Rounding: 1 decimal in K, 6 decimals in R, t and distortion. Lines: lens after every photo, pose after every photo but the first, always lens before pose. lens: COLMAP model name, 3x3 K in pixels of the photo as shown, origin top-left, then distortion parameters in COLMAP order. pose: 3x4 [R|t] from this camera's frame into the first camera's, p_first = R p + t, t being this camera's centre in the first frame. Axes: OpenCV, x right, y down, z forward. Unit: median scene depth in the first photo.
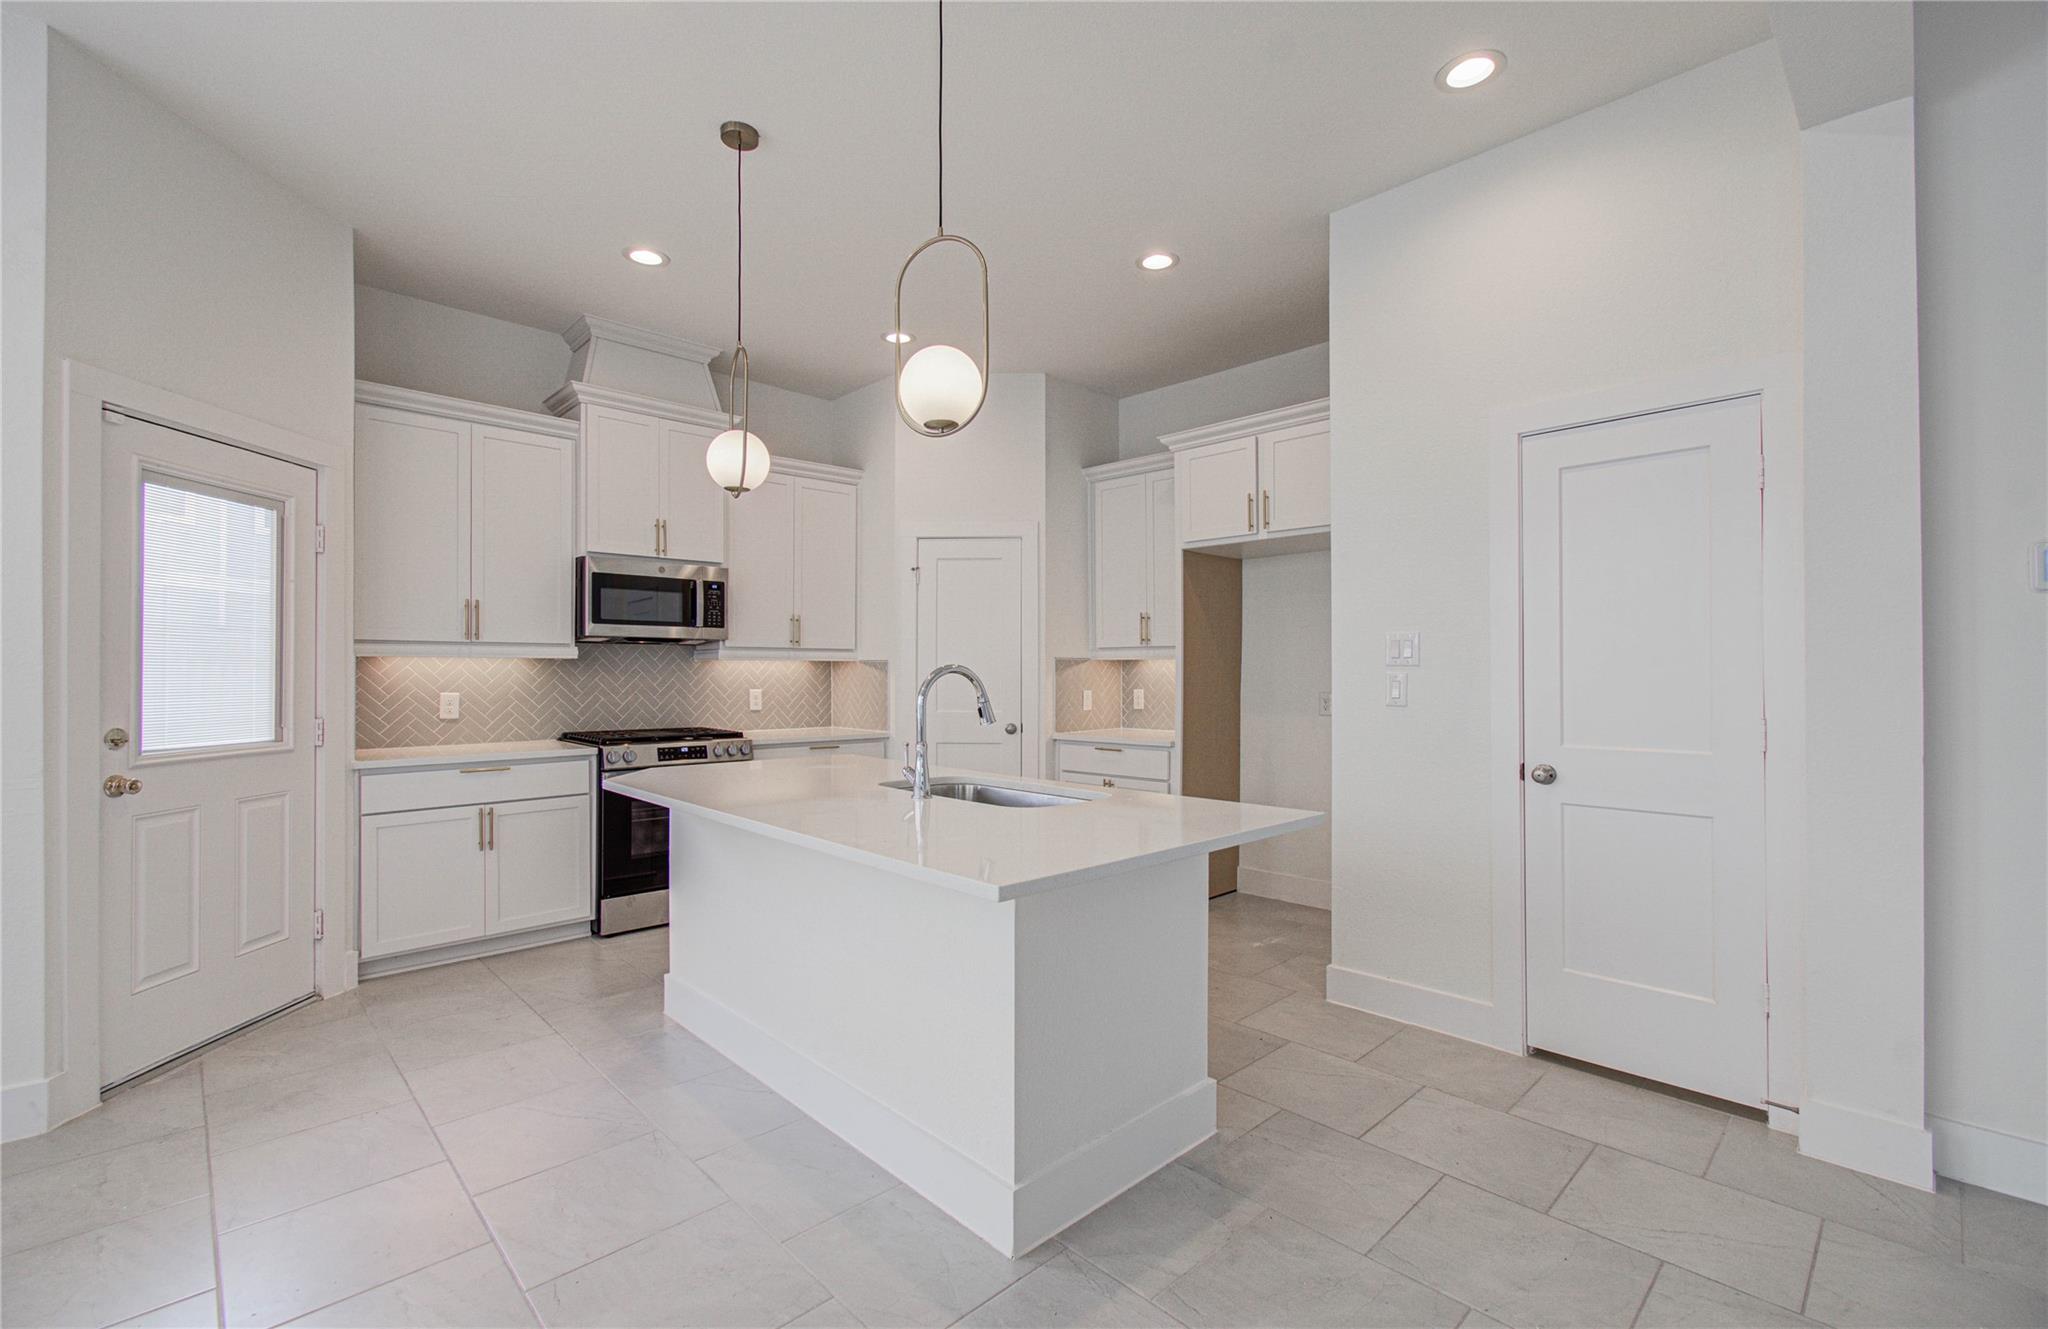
lens RADIAL K [[897.3, 0, 1024.7], [0, 897.3, 670.5], [0, 0, 1]] dist [-0.005054, 0.006497]
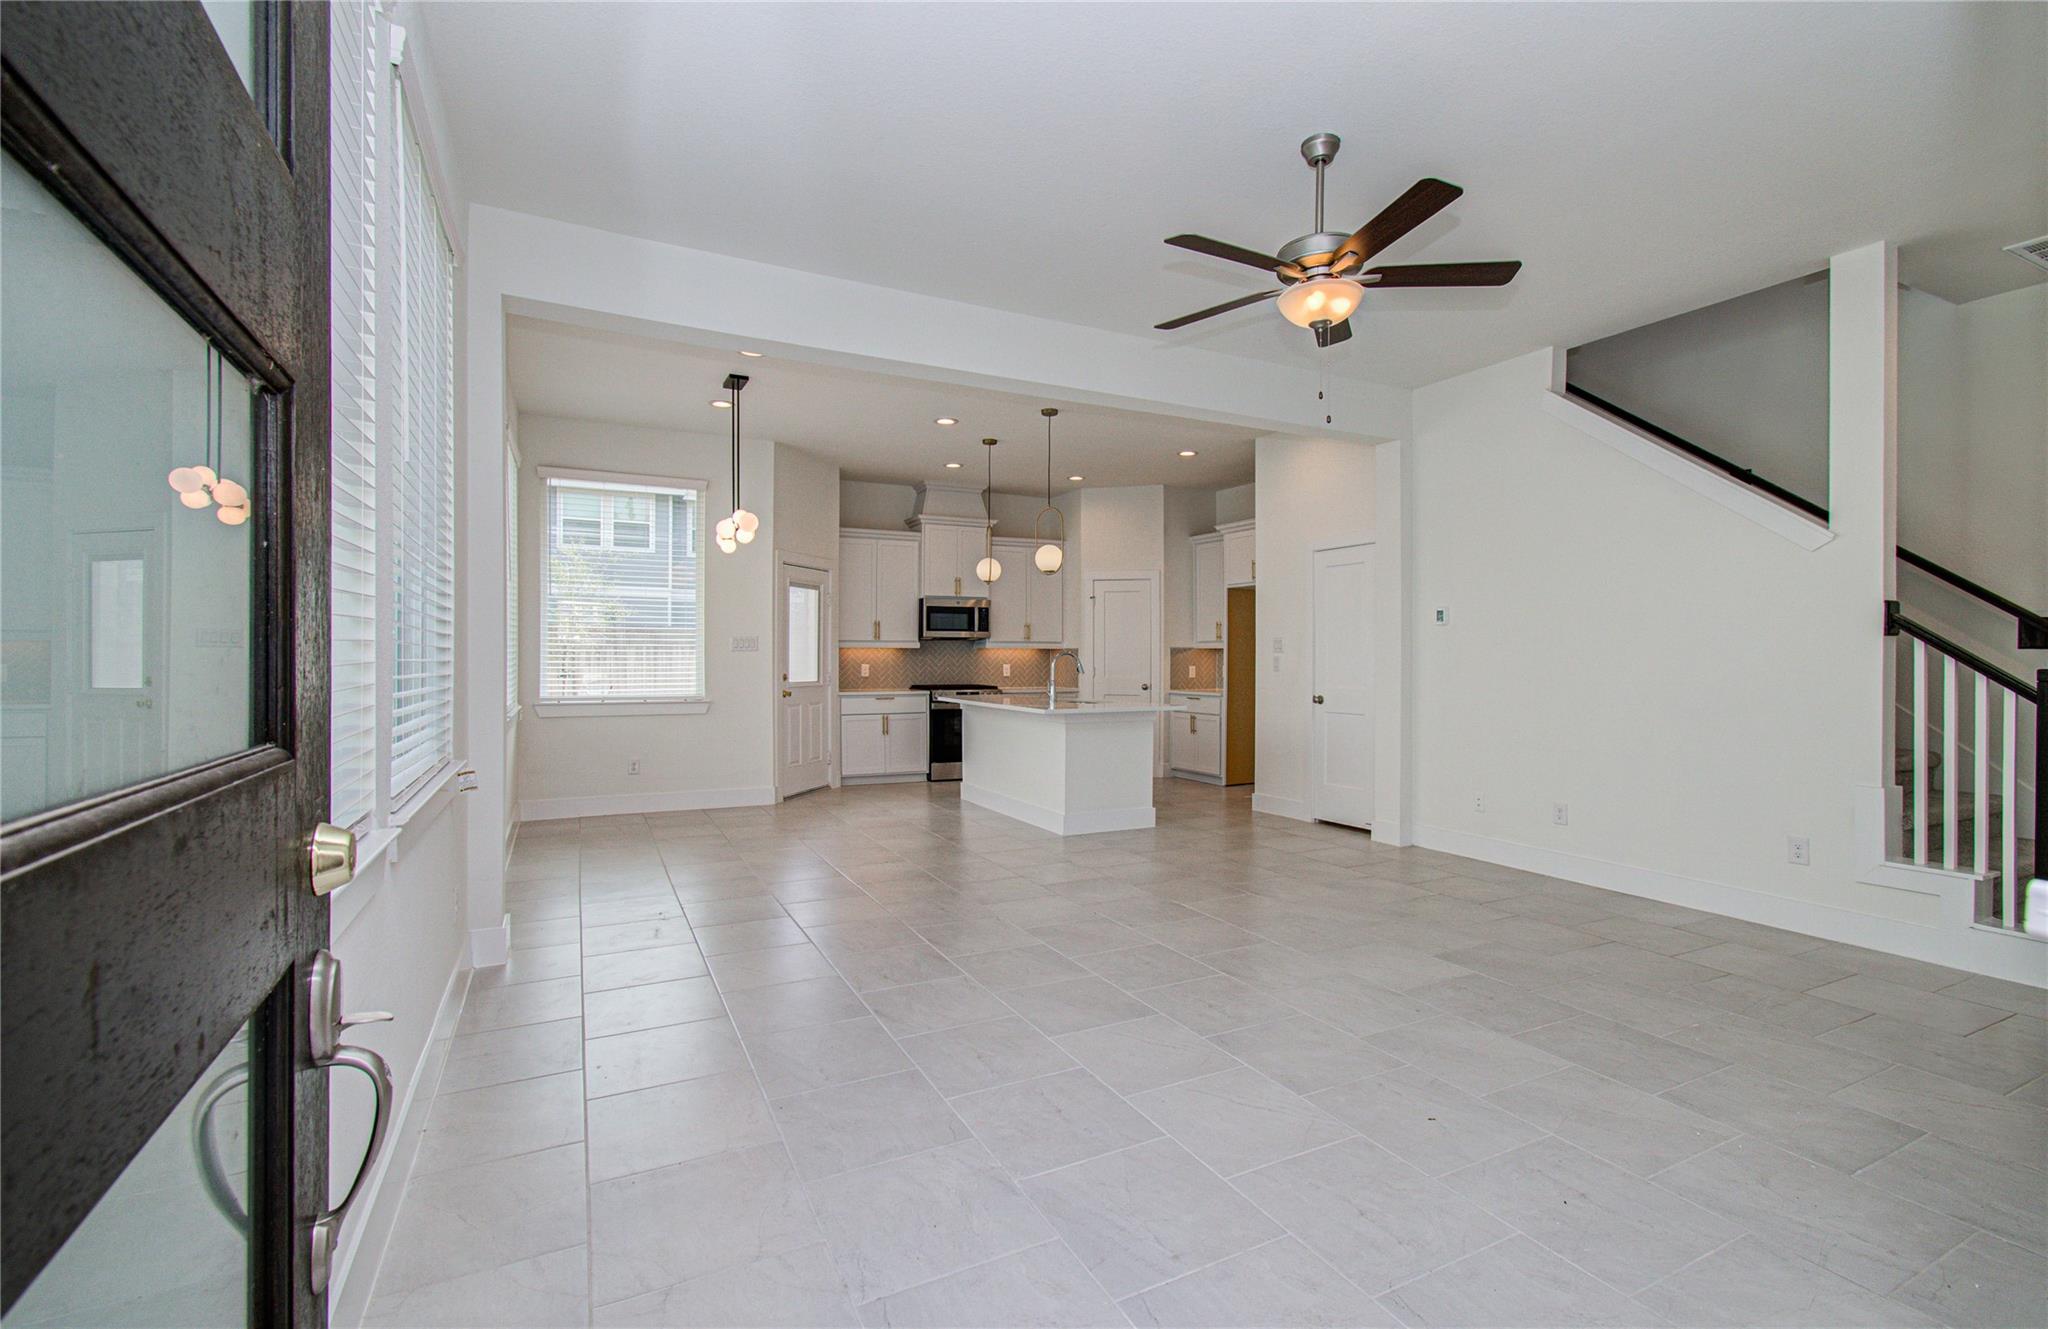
lens RADIAL K [[897.3, 0, 1021.4], [0, 897.3, 660.2], [0, 0, 1]] dist [-0.005054, 0.006497]
pose [[0.956989, 0.005224, -0.290078, 0.309296], [-0.003205, 0.999967, 0.007434, -0.001164], [0.290107, -0.006185, 0.956974, -0.872405]]
